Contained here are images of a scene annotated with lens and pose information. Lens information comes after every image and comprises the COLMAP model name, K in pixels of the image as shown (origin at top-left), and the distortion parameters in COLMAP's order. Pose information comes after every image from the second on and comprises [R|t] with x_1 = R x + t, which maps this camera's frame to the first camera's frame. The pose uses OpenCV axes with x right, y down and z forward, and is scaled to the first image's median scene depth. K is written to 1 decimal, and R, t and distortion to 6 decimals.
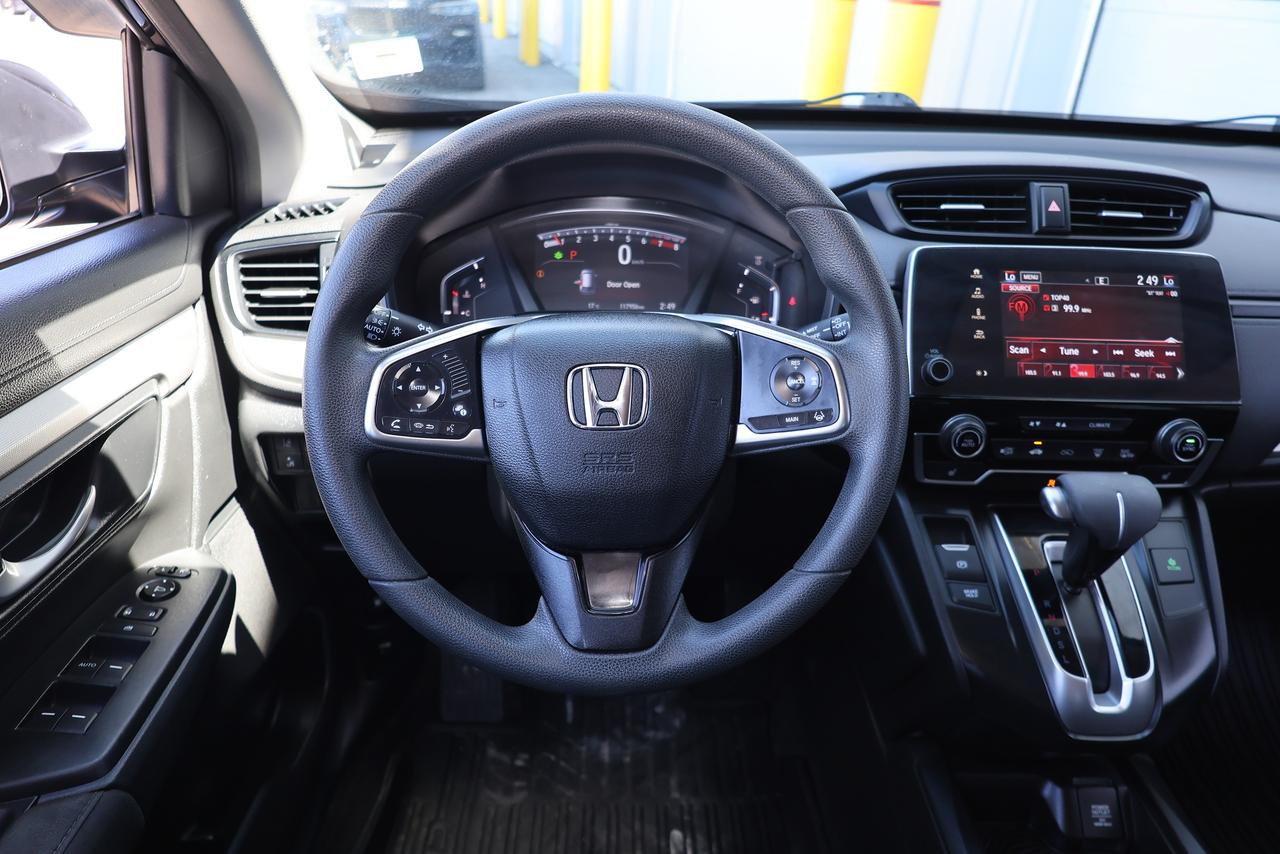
lens RADIAL K [[875.8, 0, 641.5], [0, 875.8, 427.6], [0, 0, 1]] dist [-0.017764, 0.010329]
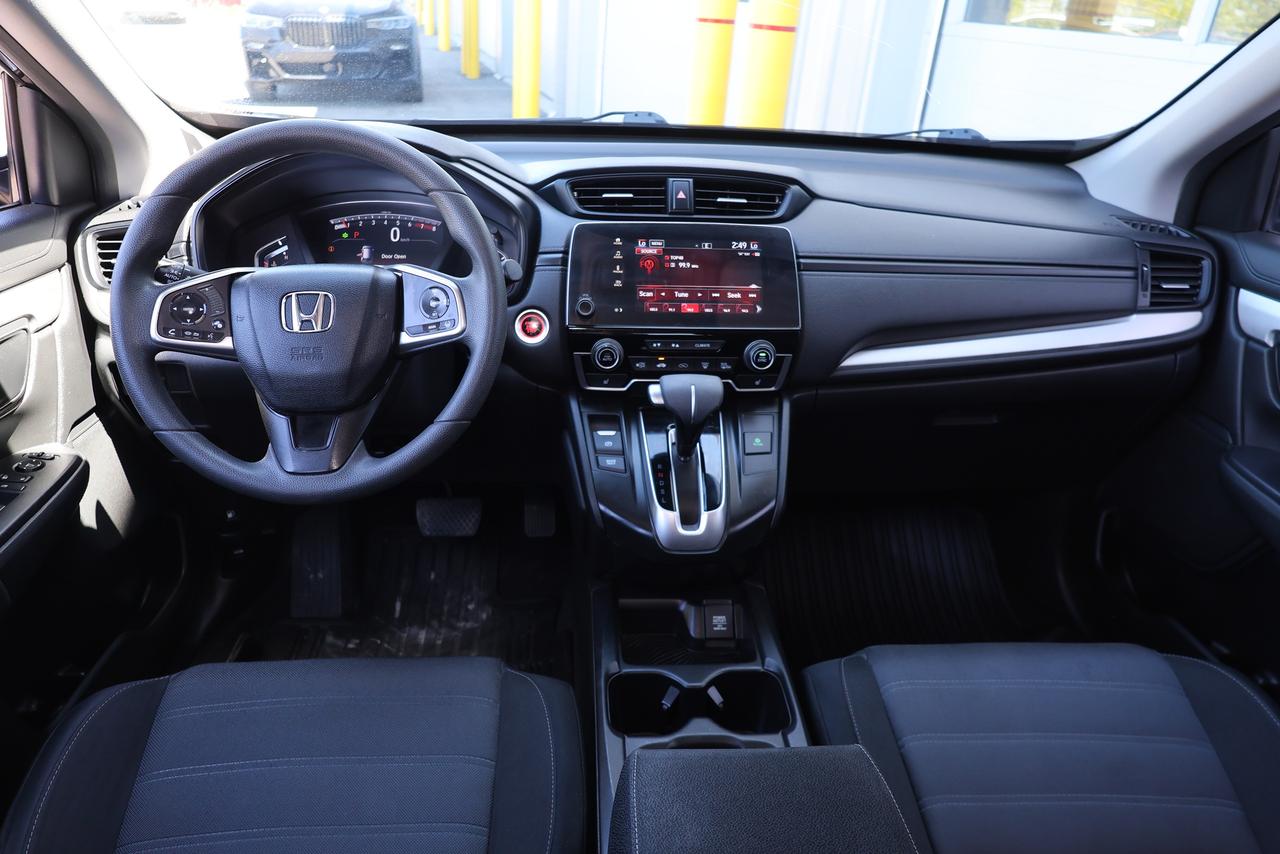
lens RADIAL K [[875.8, 0, 640.3], [0, 875.8, 424.9], [0, 0, 1]] dist [-0.017764, 0.010329]
pose [[0.998858, -0.015480, 0.045199, 0.351539], [0.016102, 0.999780, -0.013429, 0.144082], [-0.044981, 0.014142, 0.998888, -0.429583]]
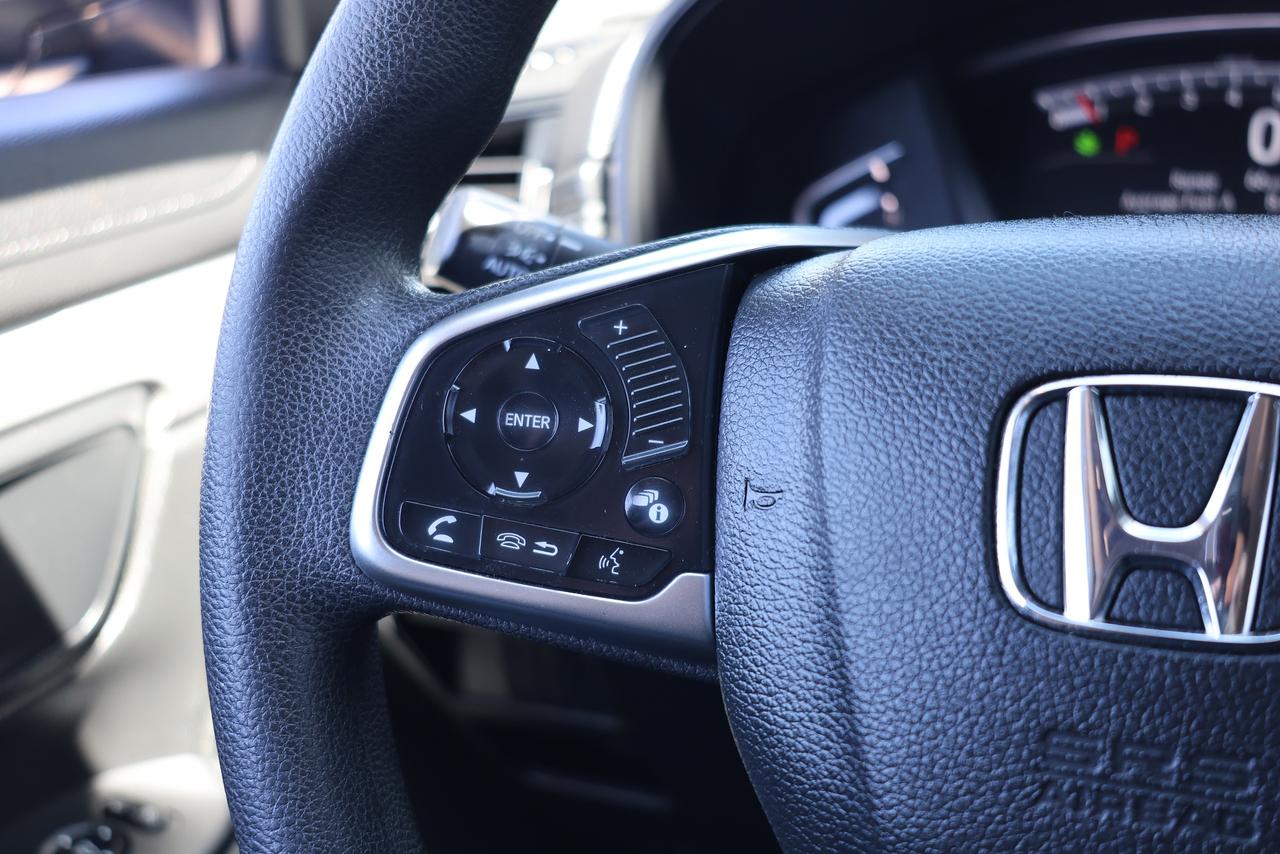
lens RADIAL K [[1372.5, 0, 644.2], [0, 1372.5, 436.1], [0, 0, 1]] dist [0.002039, 0.000000]
pose [[0.905789, 0.063627, -0.418924, -0.007298], [-0.093515, 0.994301, -0.051182, -0.014373], [0.413280, 0.085536, 0.906578, 0.426130]]
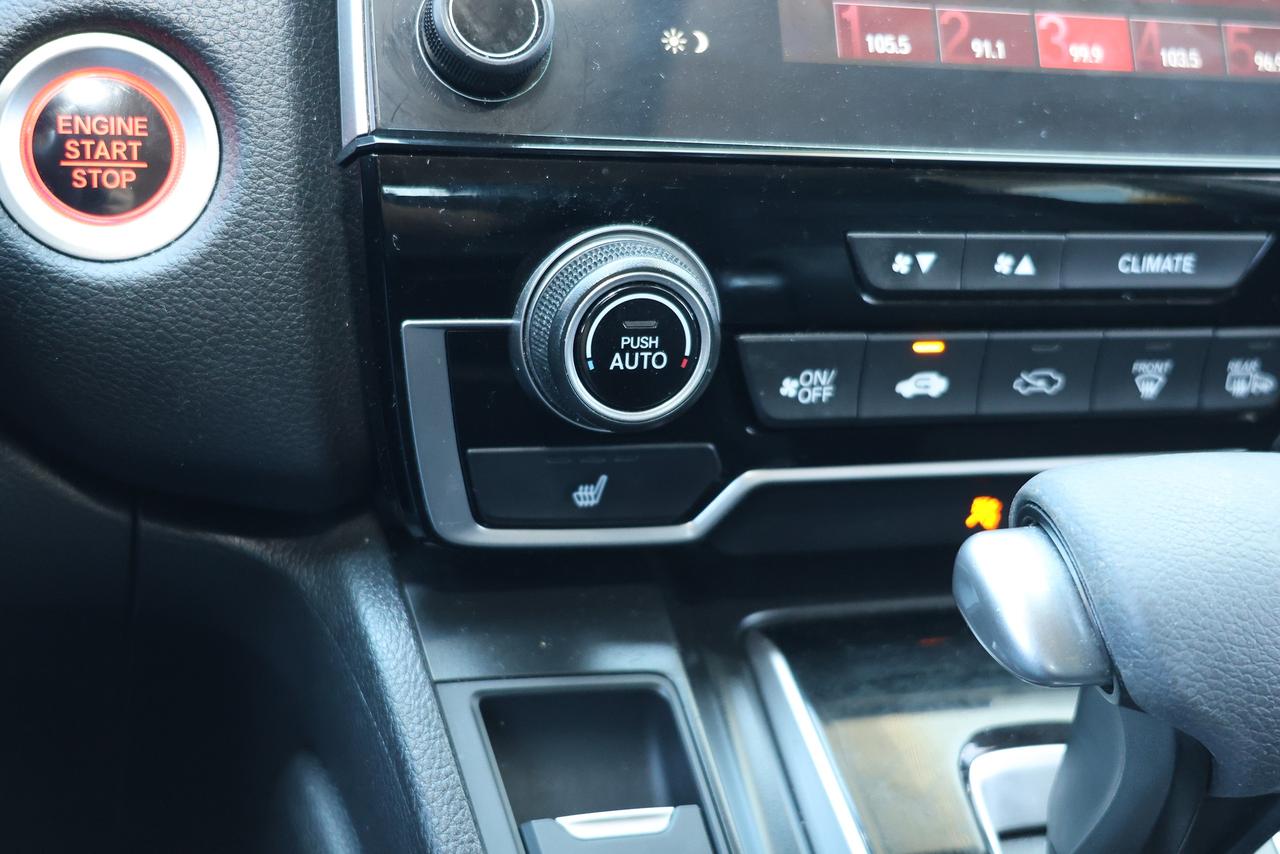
lens RADIAL K [[1787.9, 0, 650.6], [0, 1787.9, 428.8], [0, 0, 1]] dist [-0.019850, 0.000000]
pose [[0.955678, -0.047044, 0.290632, 0.239025], [0.046601, 0.998878, 0.008447, 0.032022], [-0.290703, 0.005472, 0.956798, 0.555555]]
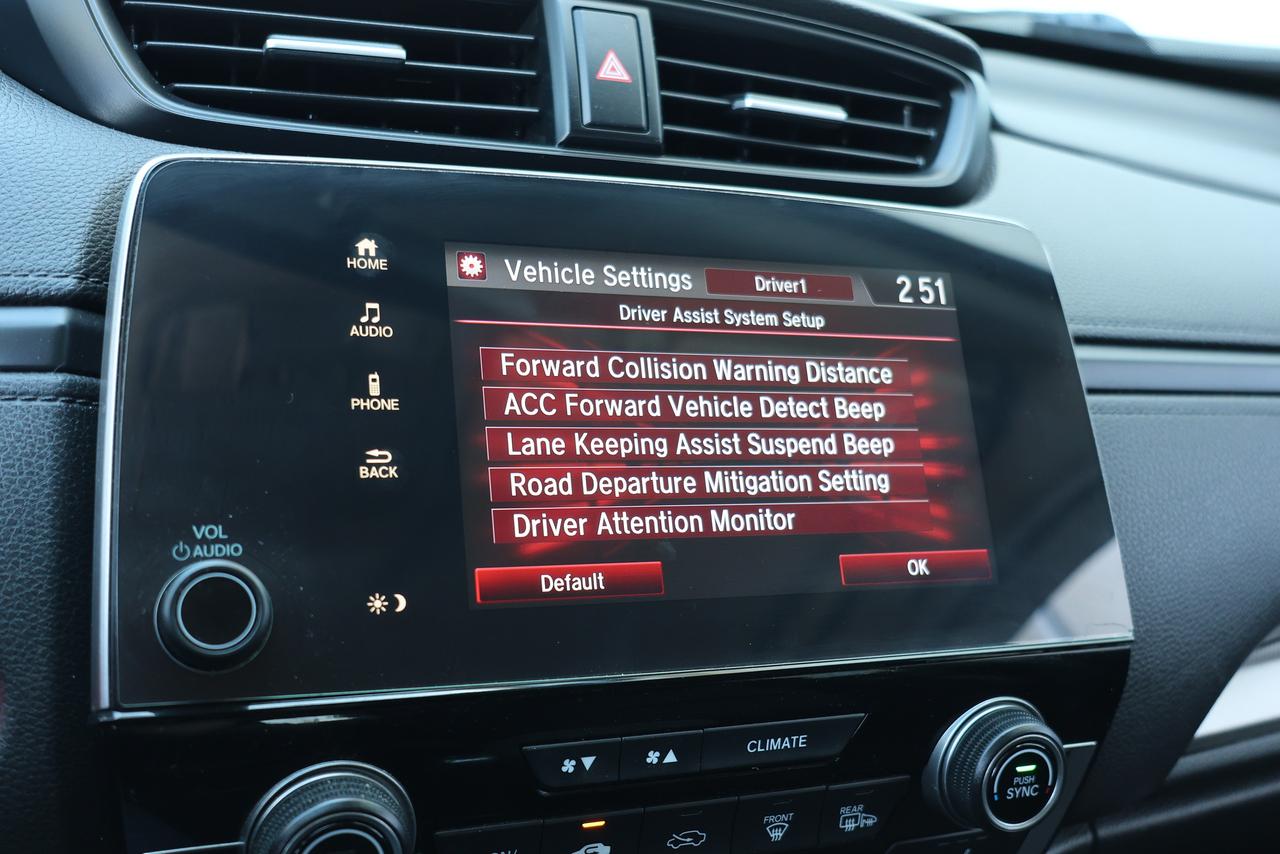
lens RADIAL K [[1372.5, 0, 647.6], [0, 1372.5, 420.0], [0, 0, 1]] dist [0.002039, 0.000000]
pose [[0.921659, -0.017173, 0.387620, 0.292366], [0.056018, 0.994443, -0.089139, -0.075646], [-0.383935, 0.103869, 0.917499, 0.551512]]
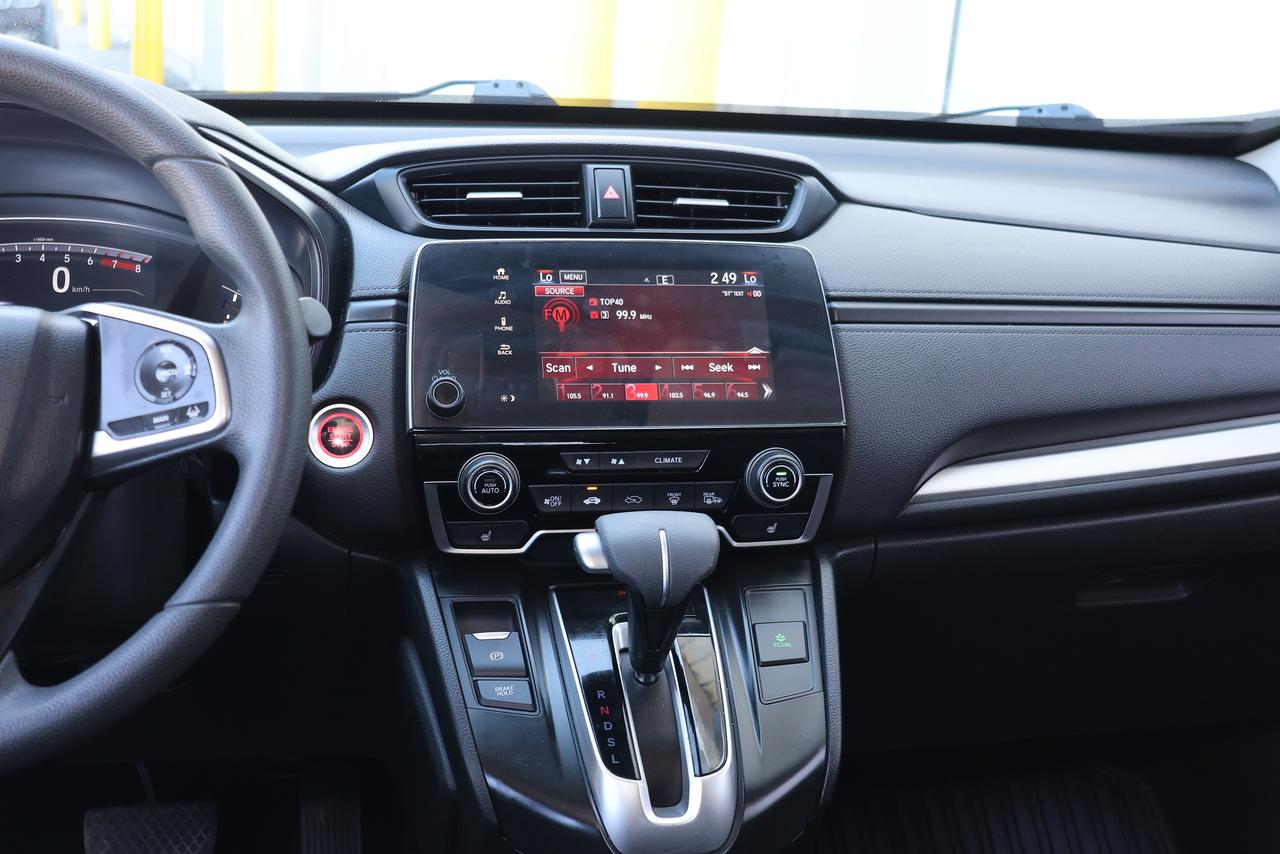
lens RADIAL K [[1543.7, 0, 637.0], [0, 1543.7, 414.6], [0, 0, 1]] dist [-0.002744, 0.000000]
pose [[0.985009, -0.035338, 0.168847, 0.268710], [0.066668, 0.980725, -0.183670, 0.201430], [-0.159102, 0.192173, 0.968378, -0.306399]]
